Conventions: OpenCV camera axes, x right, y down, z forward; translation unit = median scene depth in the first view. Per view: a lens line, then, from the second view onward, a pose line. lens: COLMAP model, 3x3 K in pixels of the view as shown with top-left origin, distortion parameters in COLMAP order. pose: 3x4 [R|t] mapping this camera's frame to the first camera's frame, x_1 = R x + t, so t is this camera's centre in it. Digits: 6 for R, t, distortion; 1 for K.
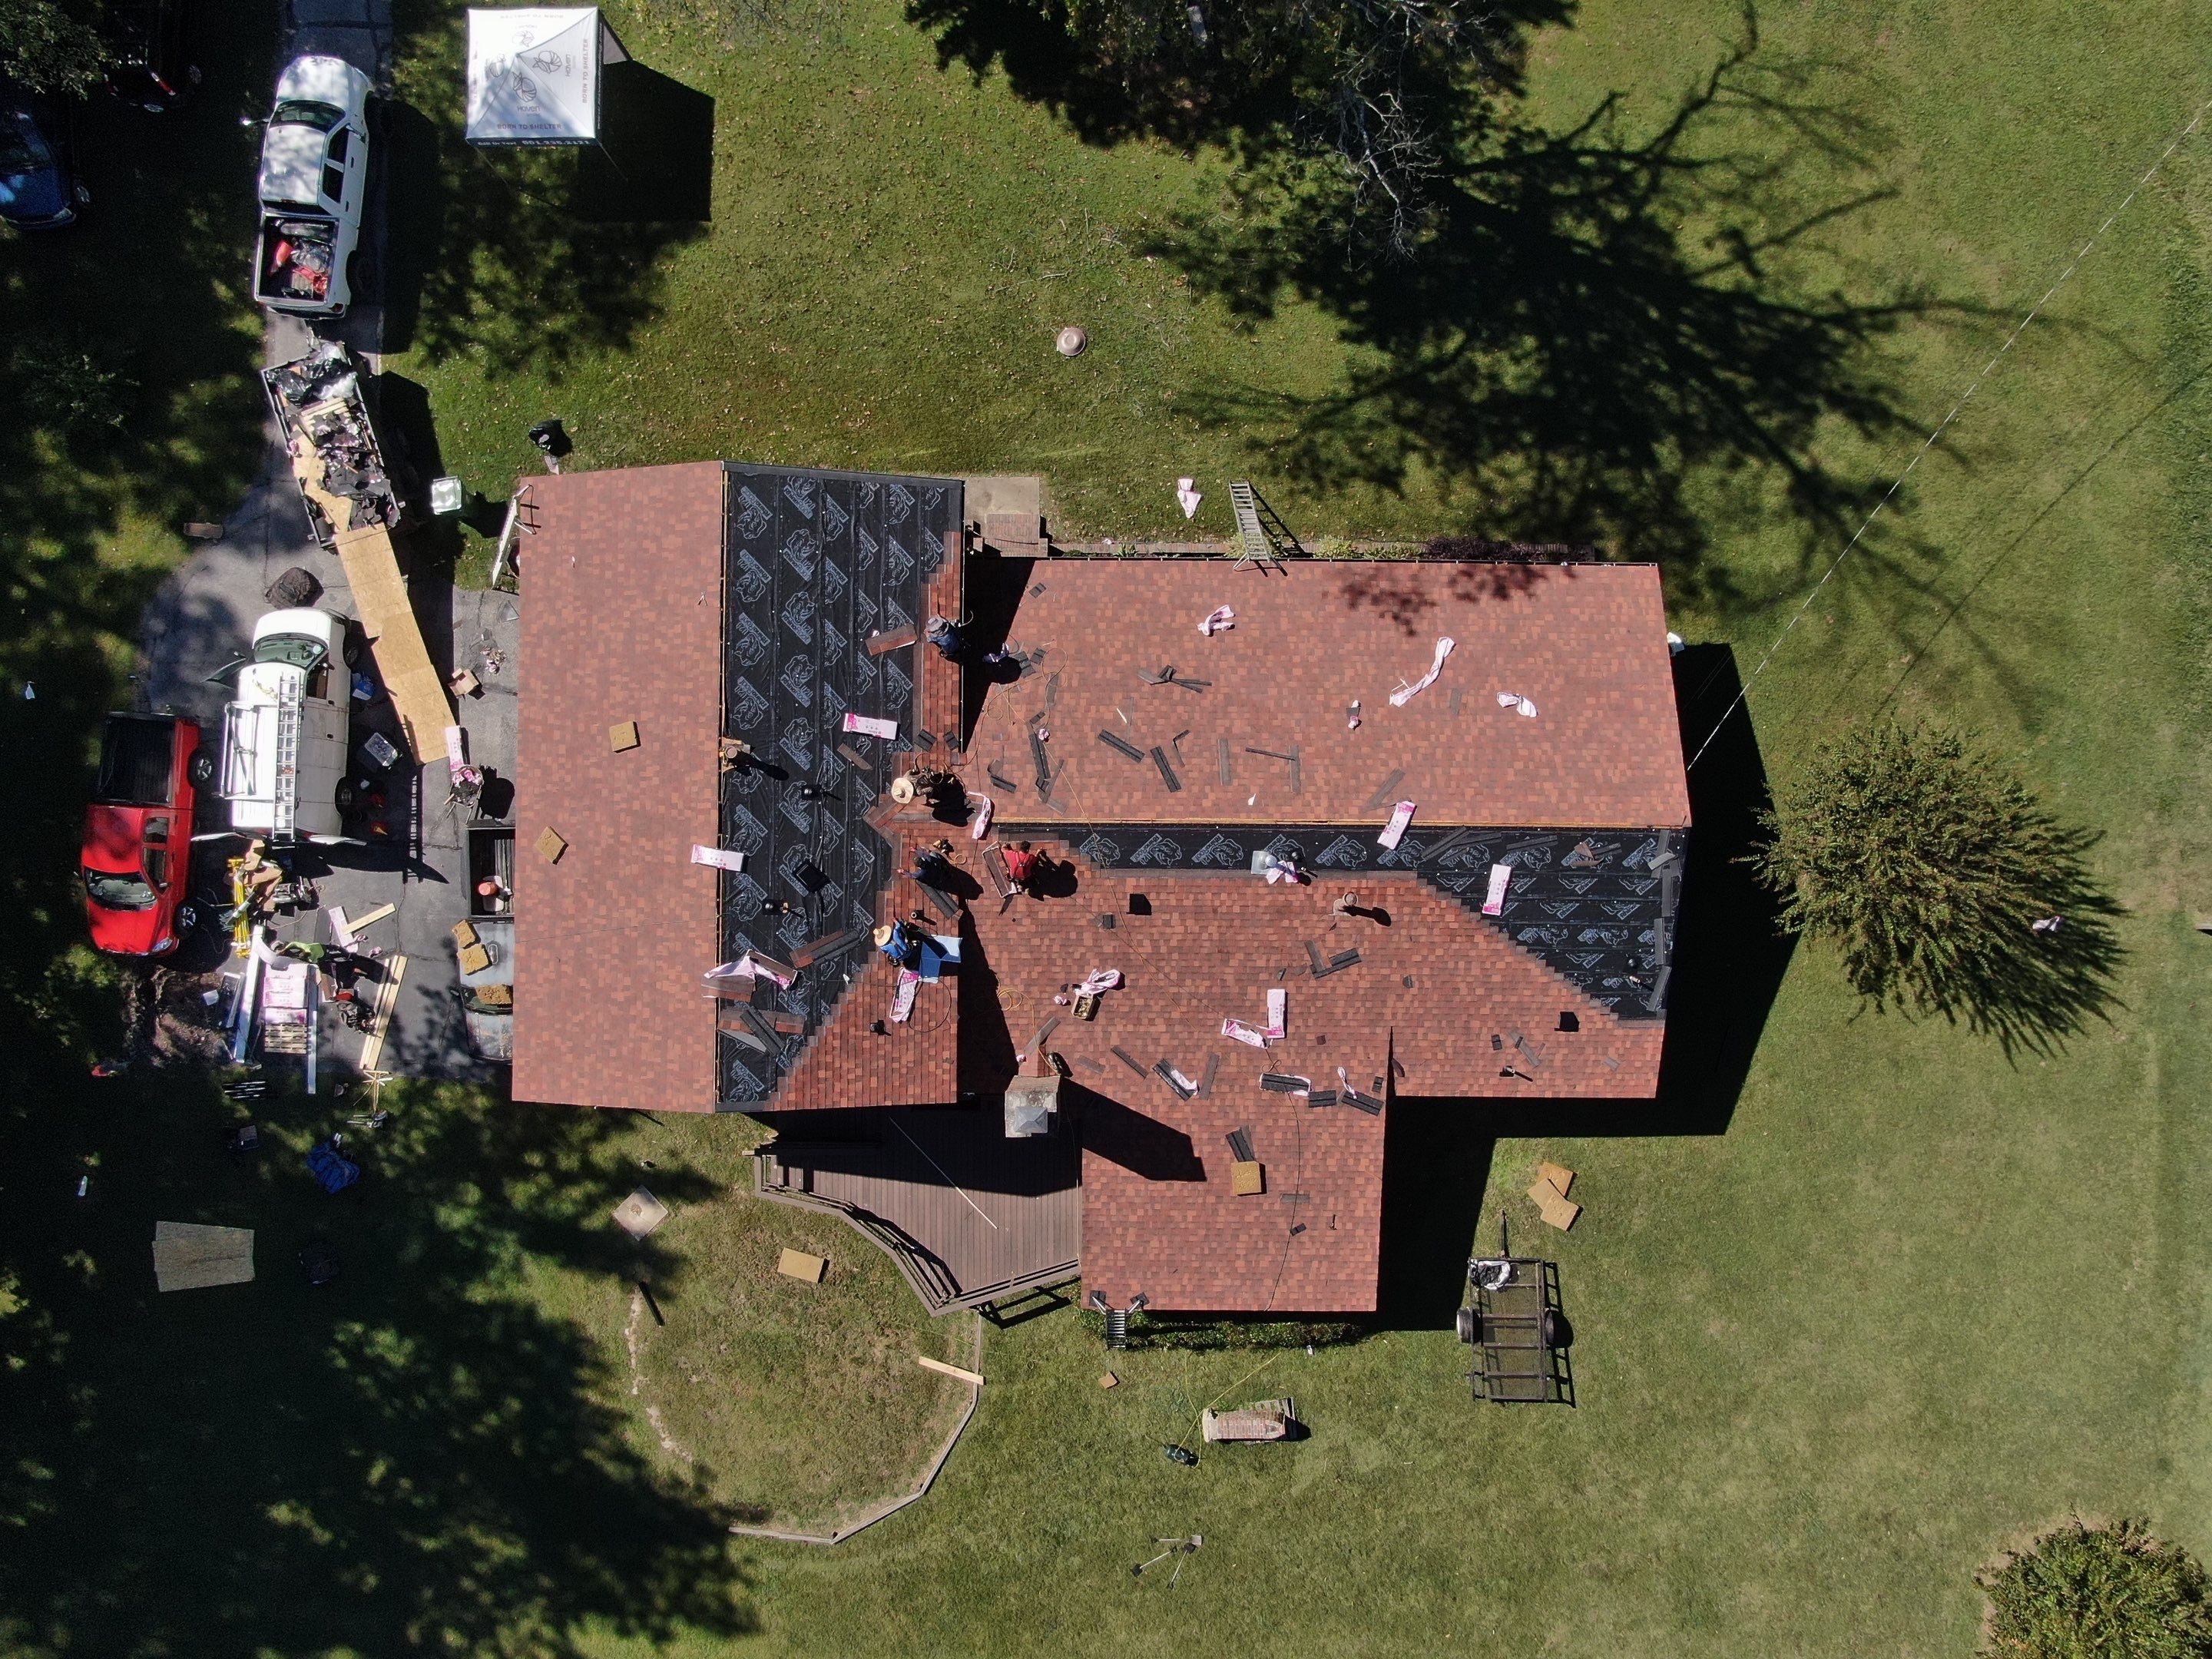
lens RADIAL K [[1587.7, 0, 1107.6], [0, 1587.7, 840.7], [0, 0, 1]] dist [-0.001725, -0.000853]
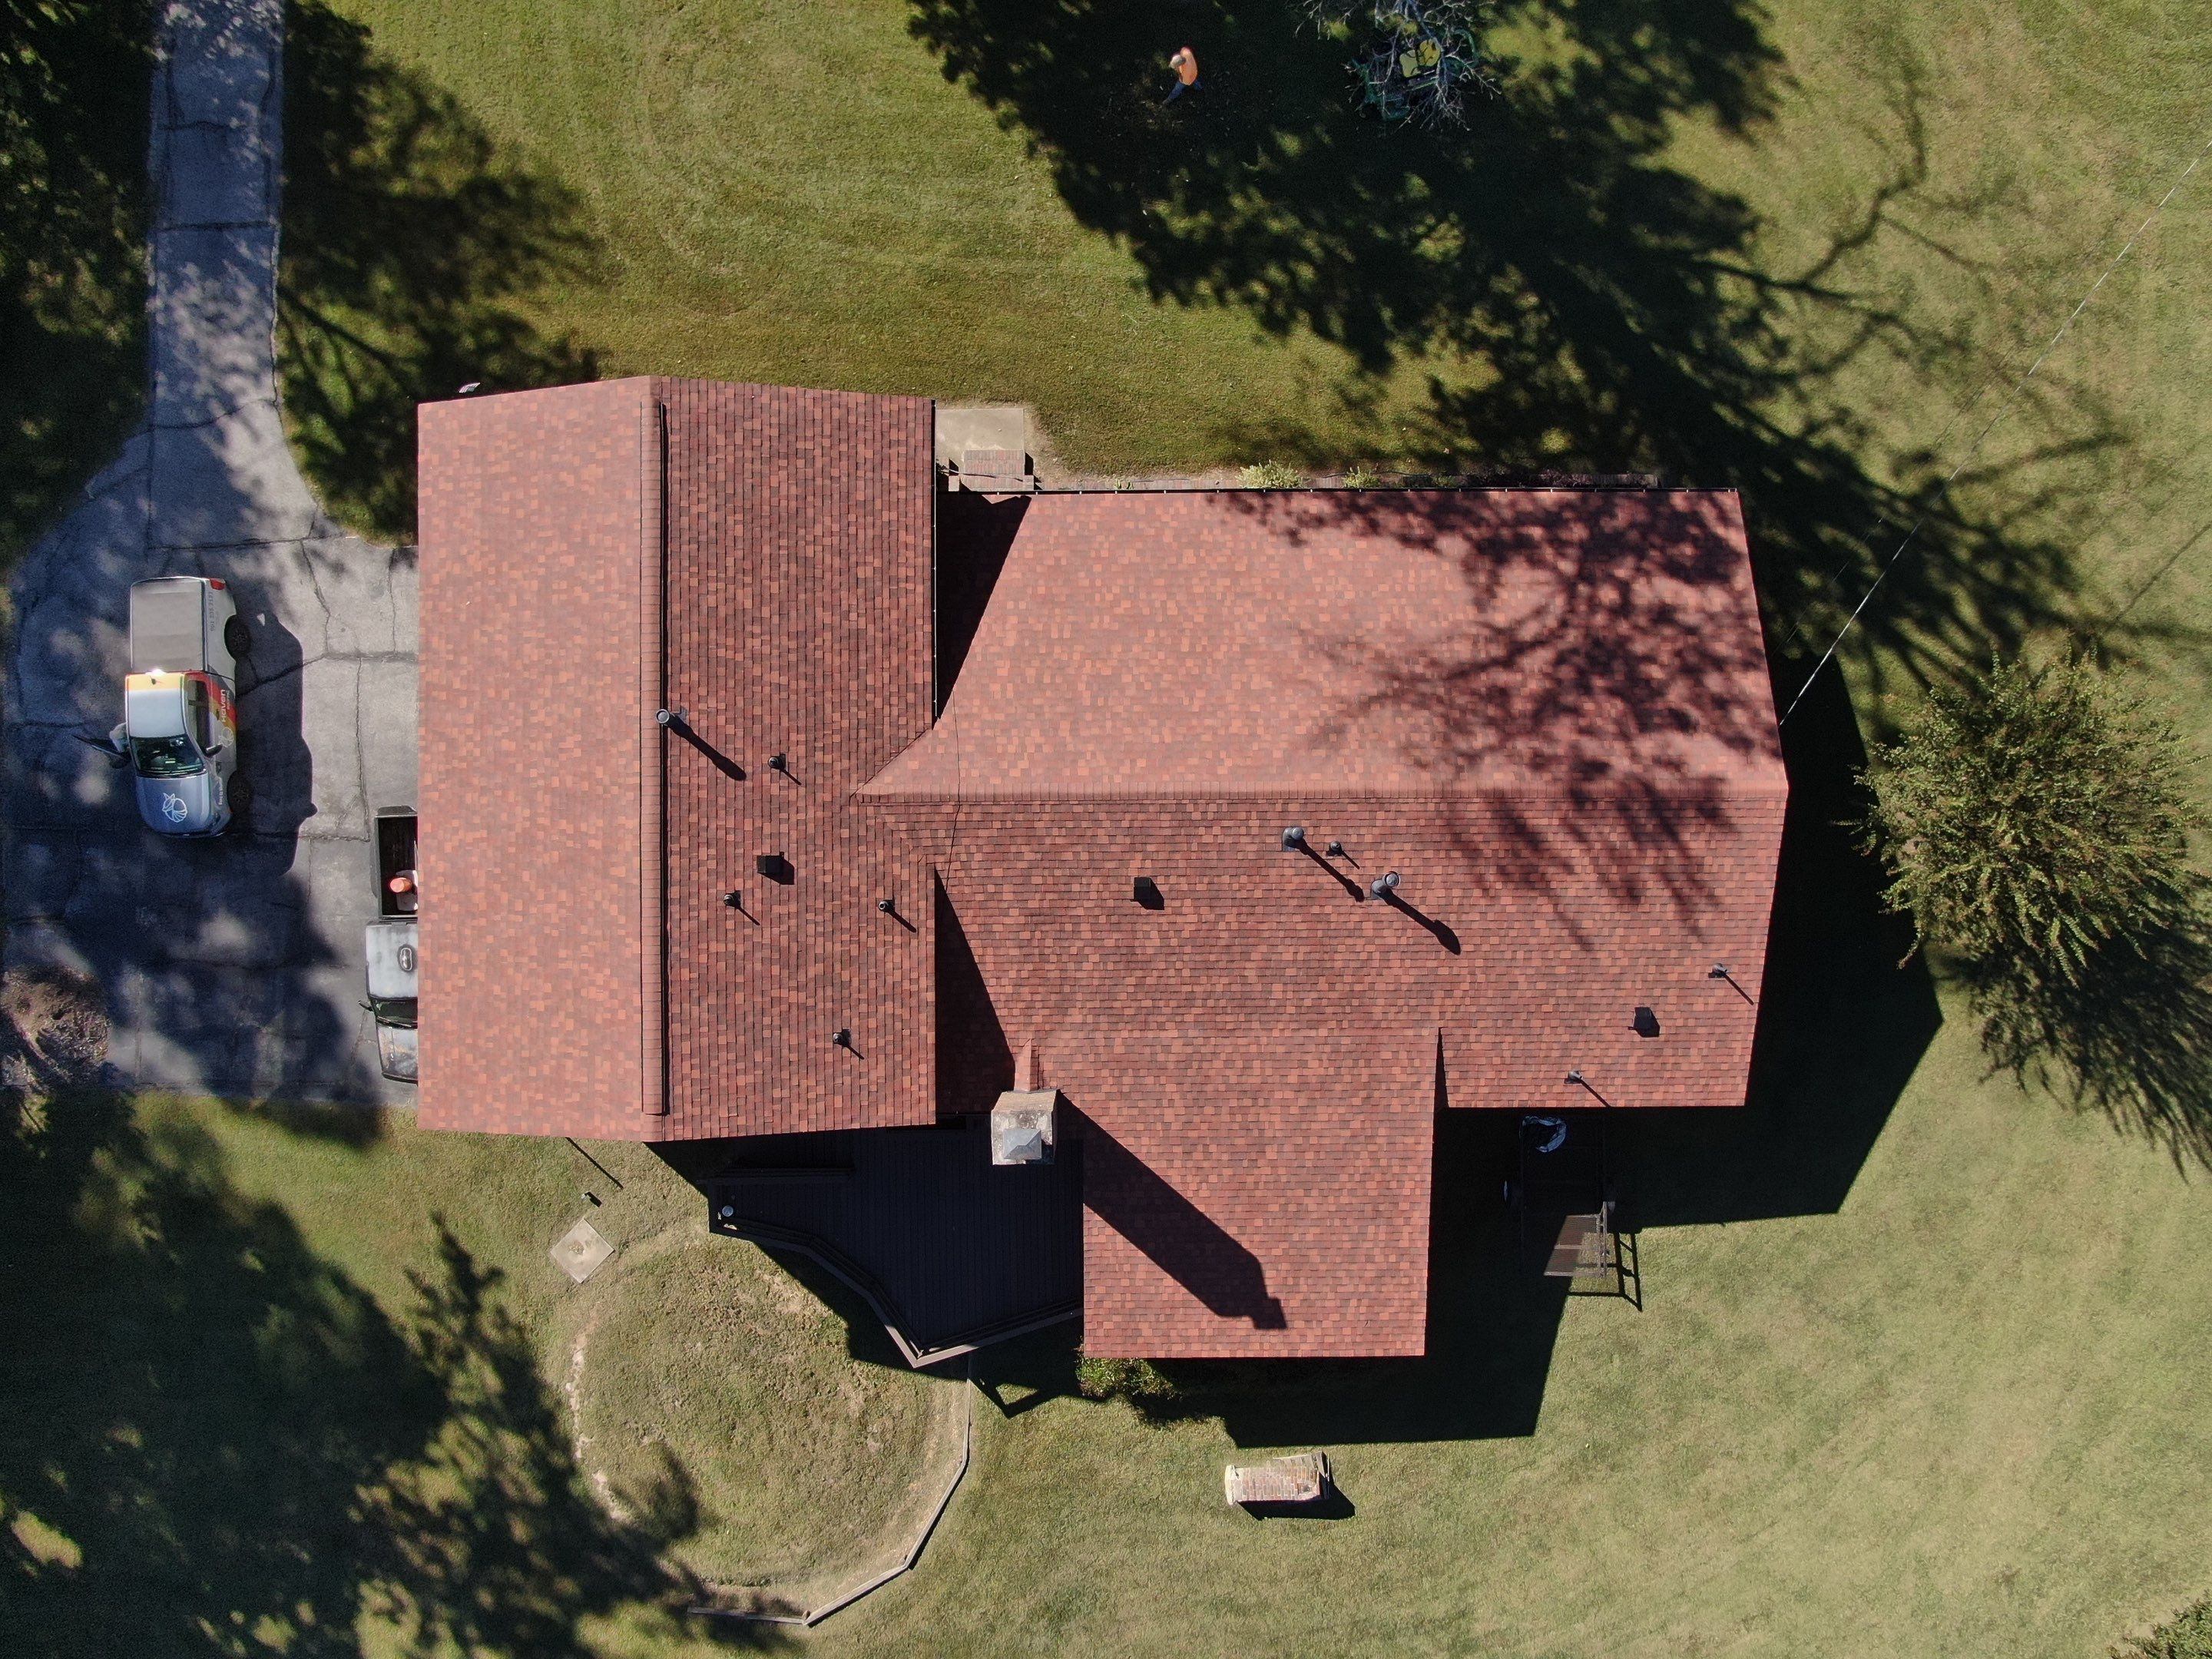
lens RADIAL K [[1587.7, 0, 1108.3], [0, 1587.7, 837.0], [0, 0, 1]] dist [-0.001725, -0.000853]
pose [[0.999886, -0.014504, 0.004224, -0.003187], [0.014514, 0.999892, -0.002447, 0.013234], [-0.004188, 0.002508, 0.999988, 0.138917]]
